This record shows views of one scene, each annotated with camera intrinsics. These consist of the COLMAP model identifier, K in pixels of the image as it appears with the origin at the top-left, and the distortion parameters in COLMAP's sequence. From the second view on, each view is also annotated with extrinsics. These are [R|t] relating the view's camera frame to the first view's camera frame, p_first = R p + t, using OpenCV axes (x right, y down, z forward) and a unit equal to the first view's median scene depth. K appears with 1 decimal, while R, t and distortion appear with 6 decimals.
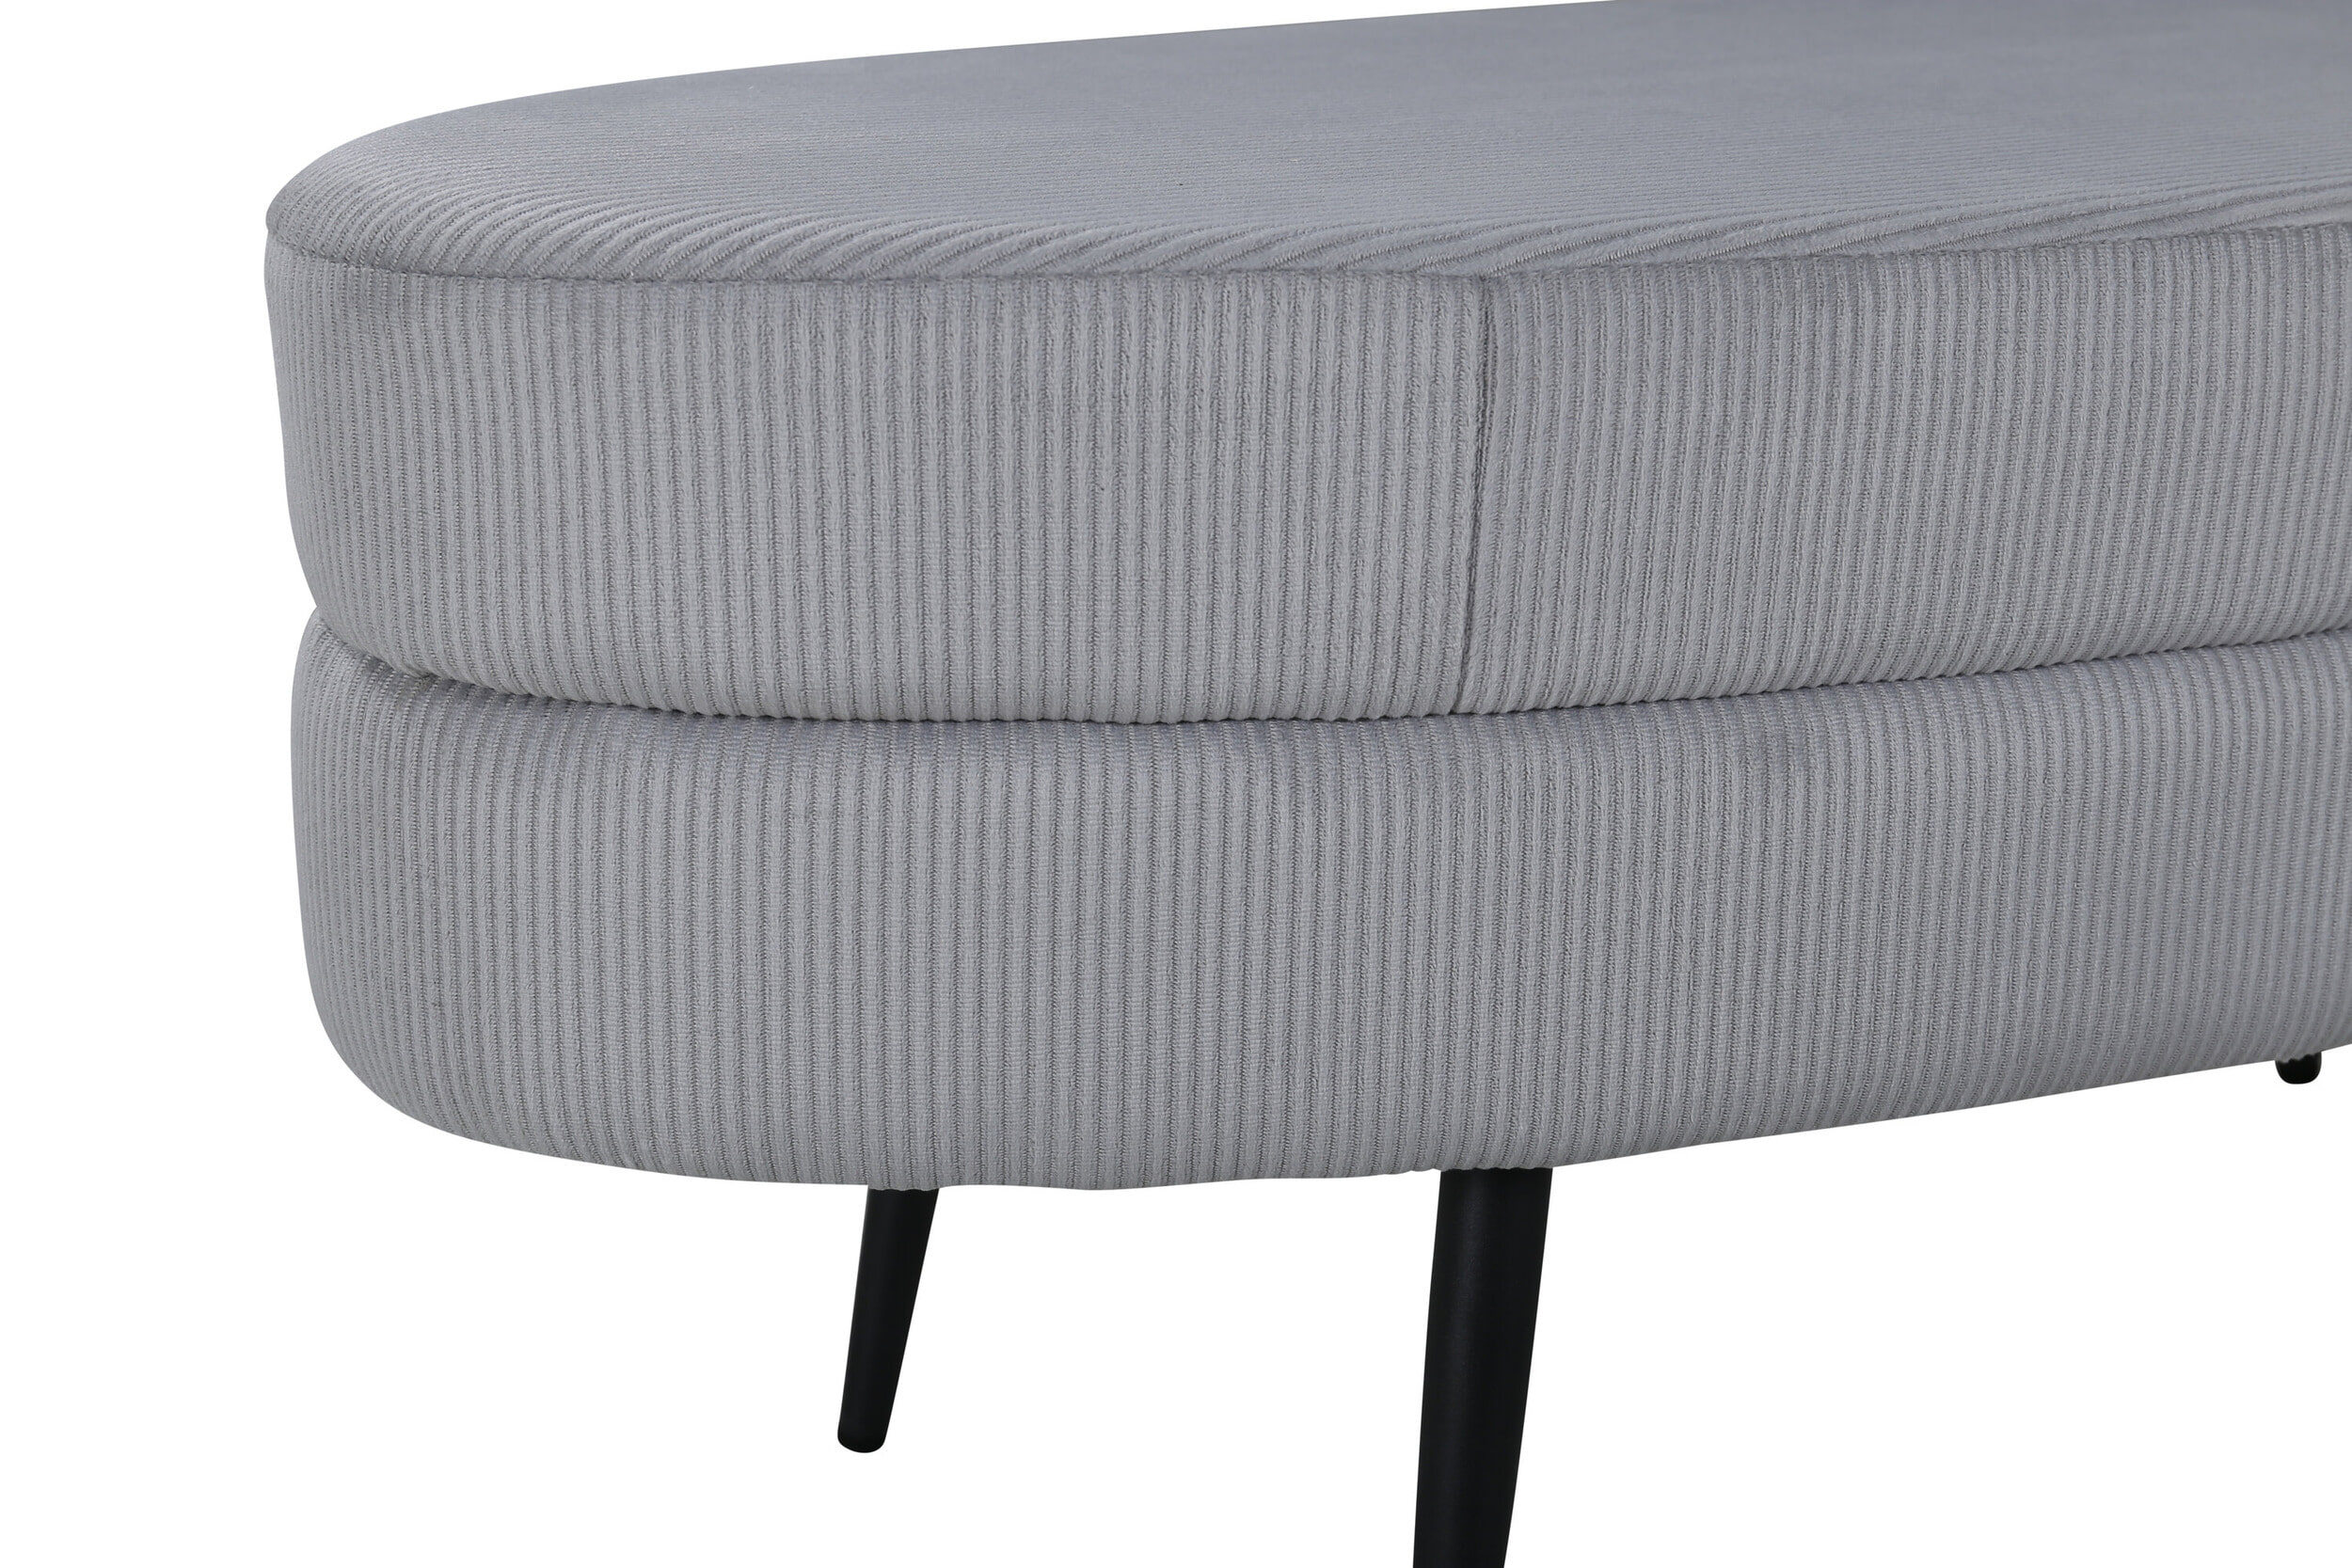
lens RADIAL K [[3680.1, 0, 1176.0], [0, 3680.1, 784.0], [0, 0, 1]] dist [0.025635, 0.059102]
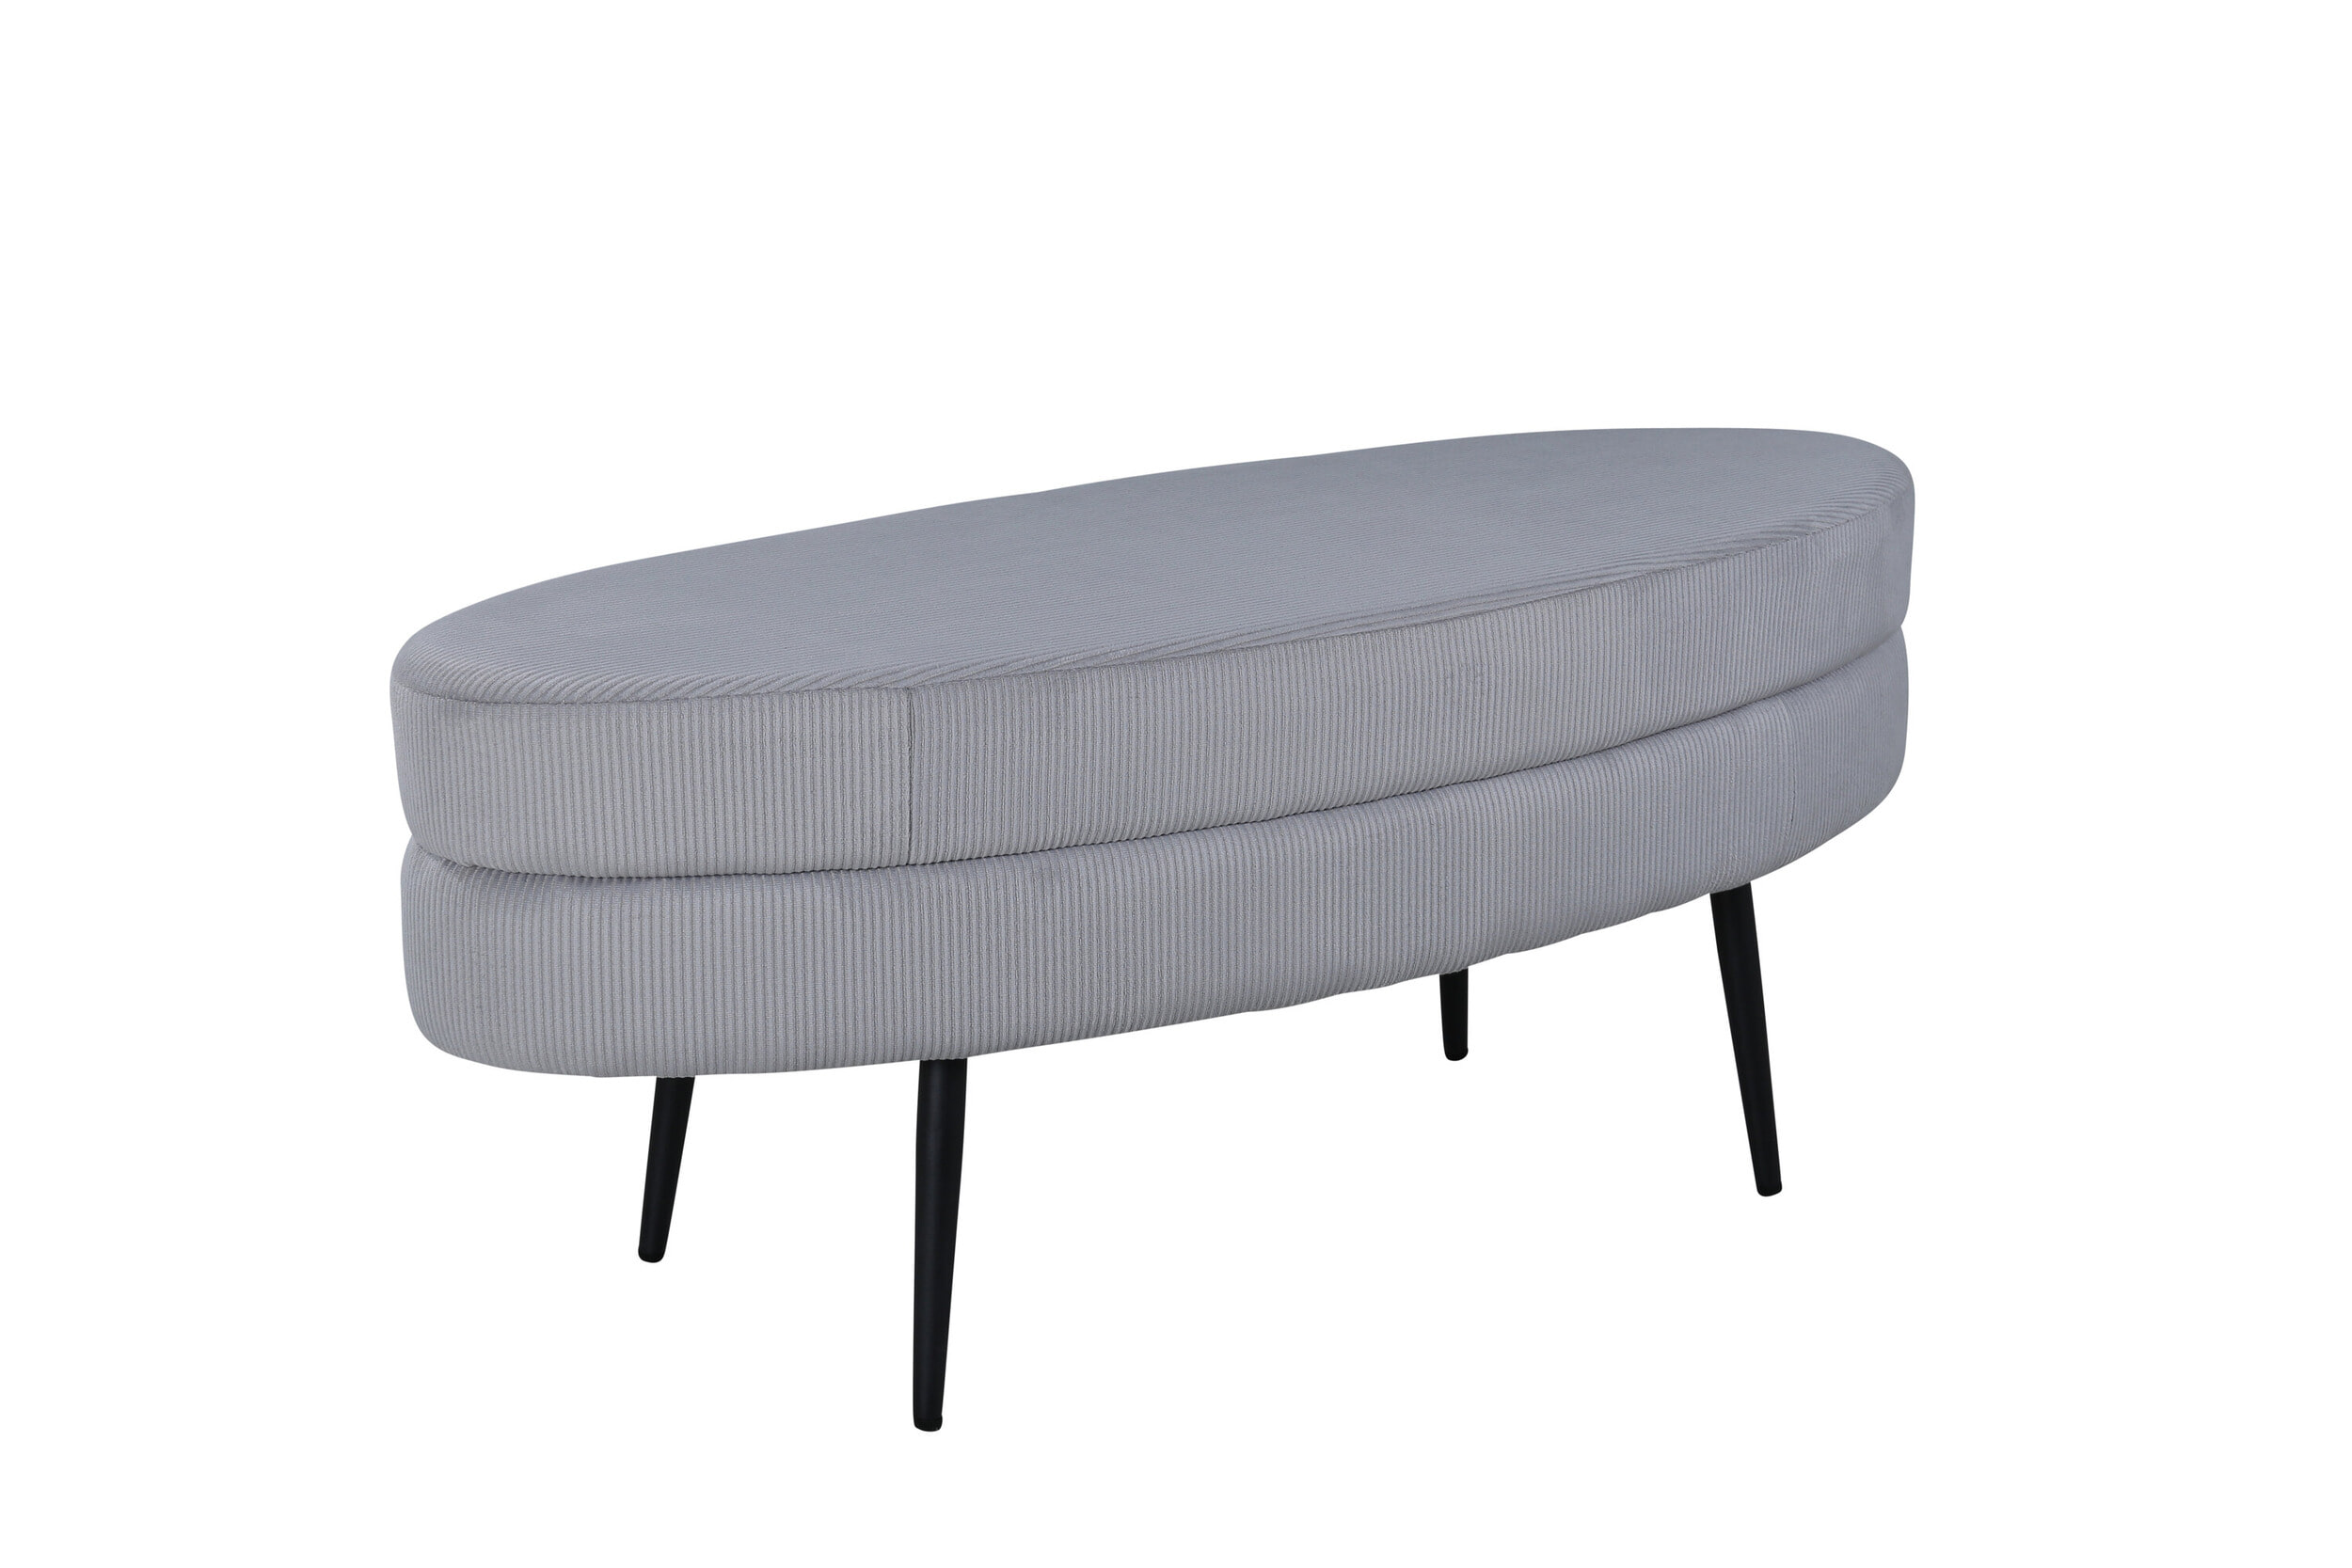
lens RADIAL K [[3546.3, 0, 1176.0], [0, 3546.3, 784.0], [0, 0, 1]] dist [0.018701, 0.009215]
pose [[0.994647, -0.039129, 0.095634, 0.031314], [0.043828, 0.997907, -0.047536, 0.047855], [-0.093574, 0.051473, 0.994281, -1.372808]]
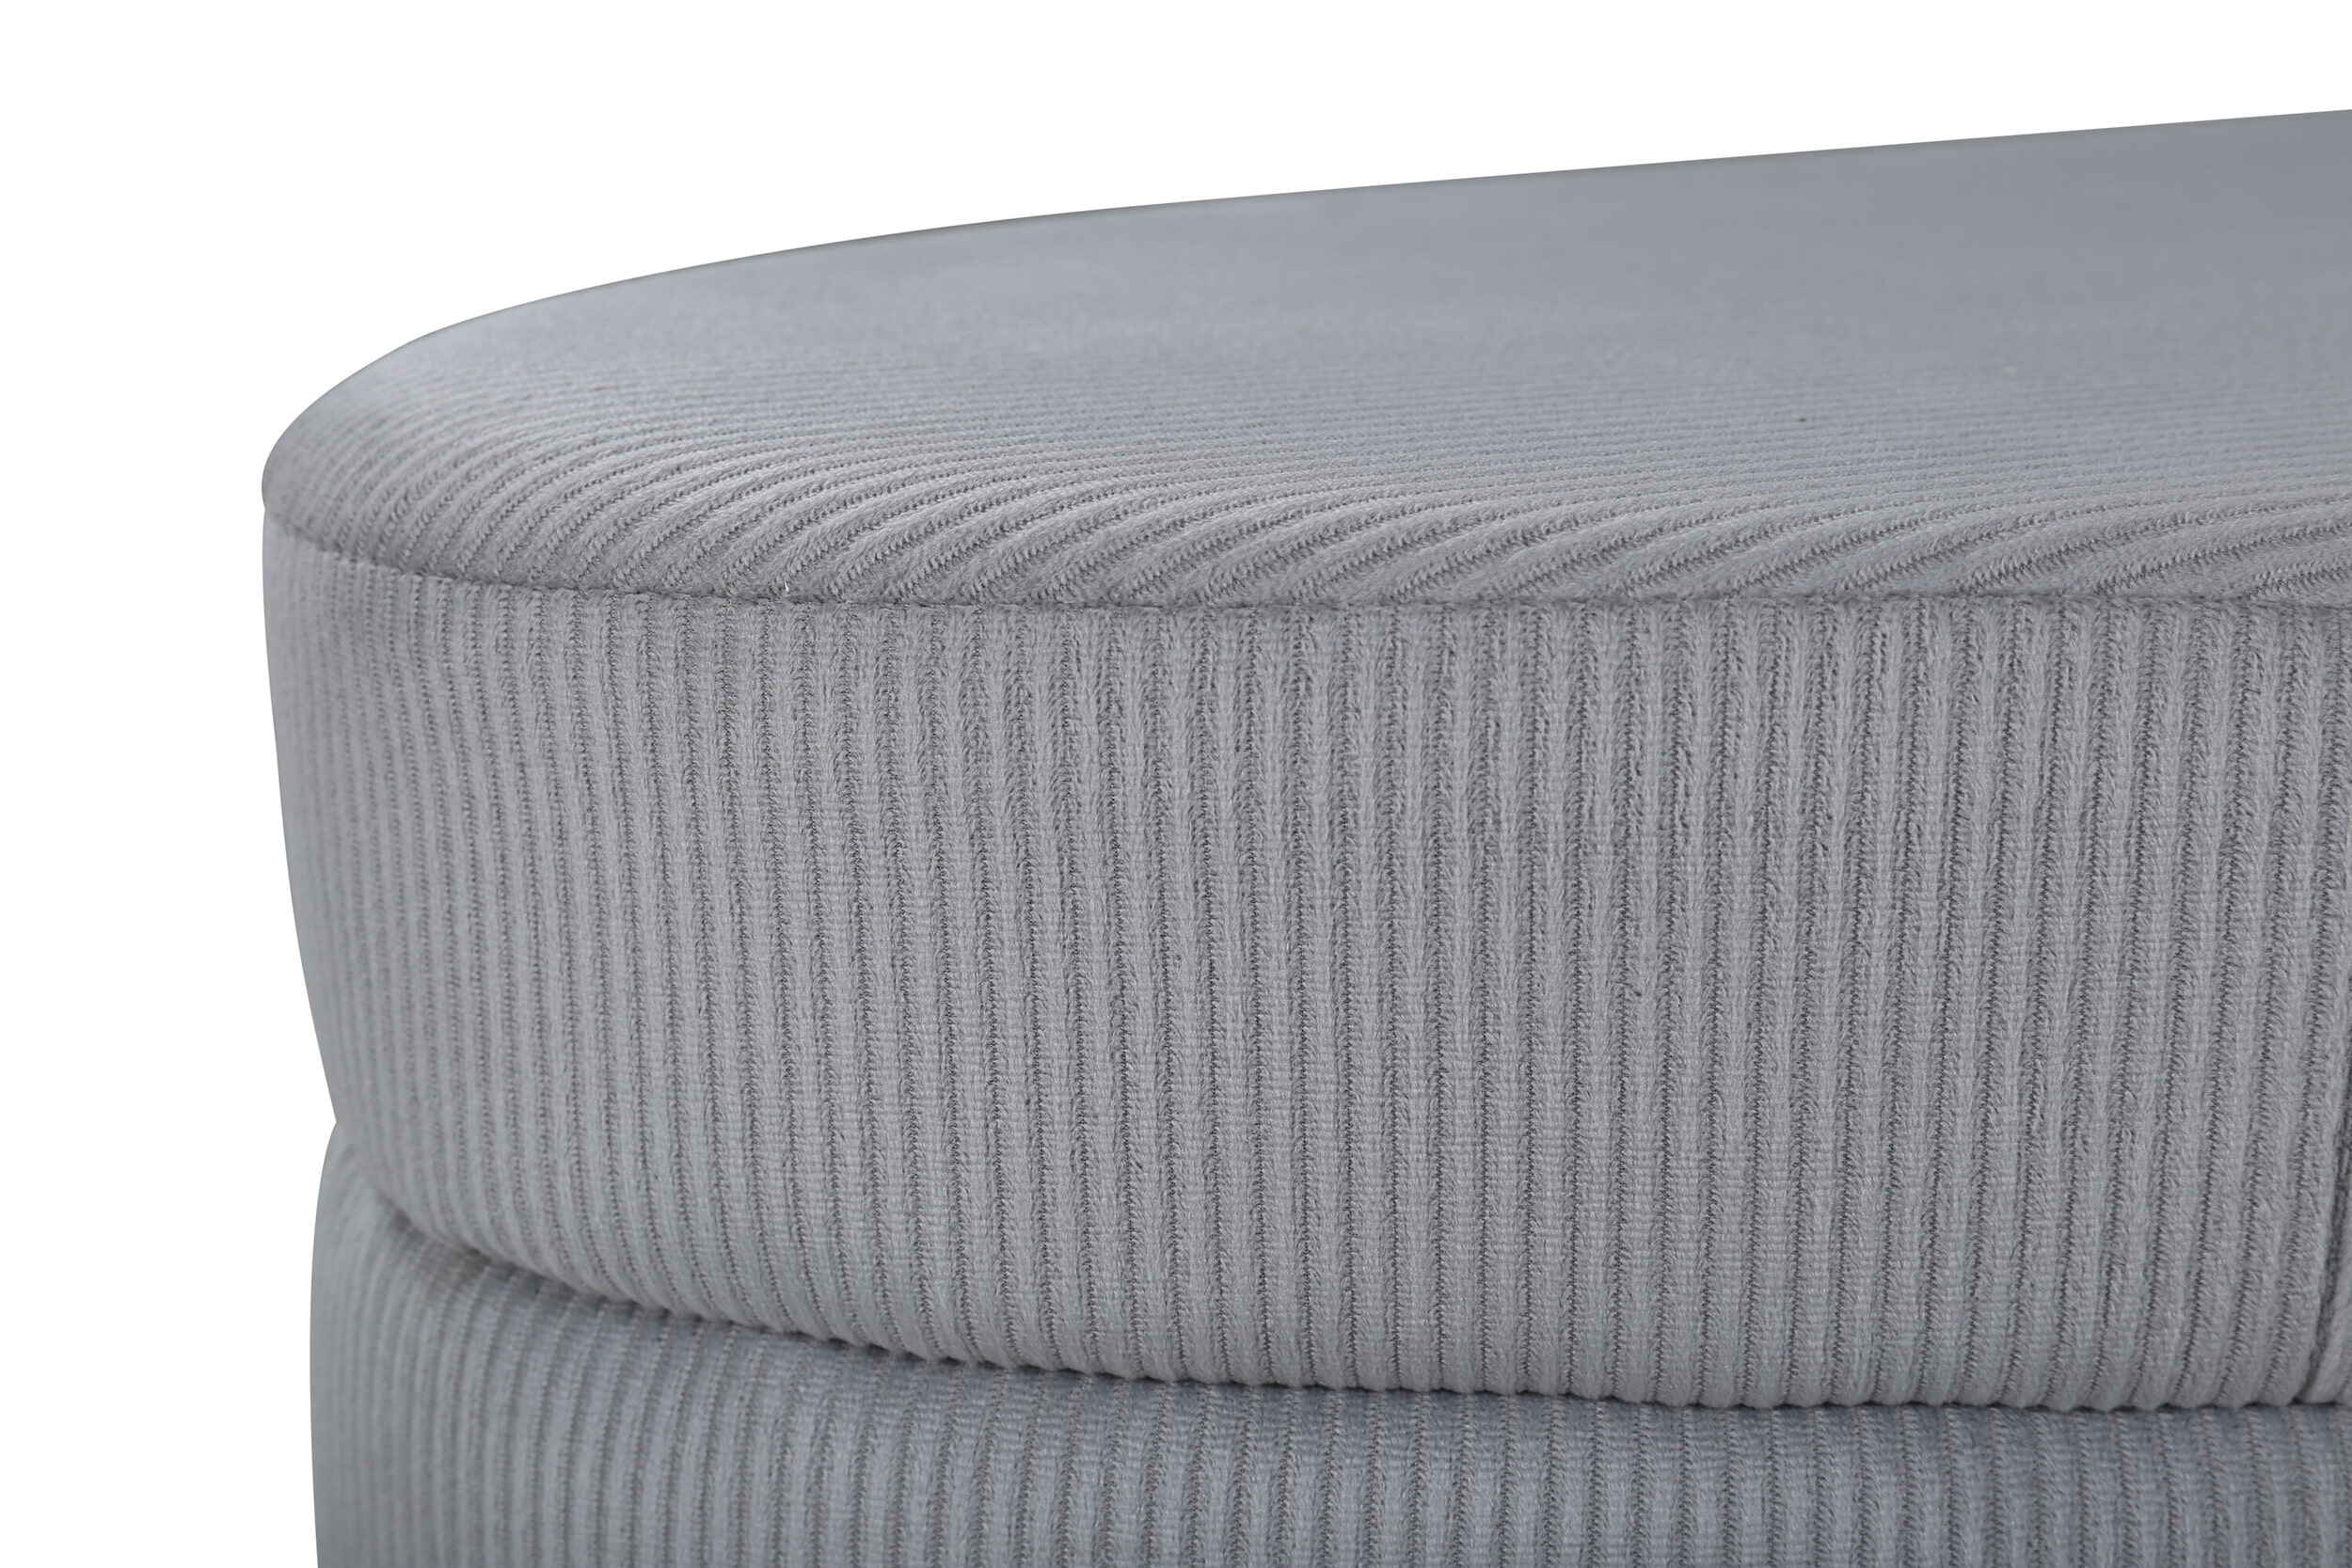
lens RADIAL K [[4068.6, 0, 1176.0], [0, 4068.6, 784.0], [0, 0, 1]] dist [0.016818, 0.210397]
pose [[0.986736, 0.020616, -0.161022, 0.008285], [-0.028294, 0.998562, -0.045538, -0.080549], [0.159851, 0.049490, 0.985900, 0.397751]]
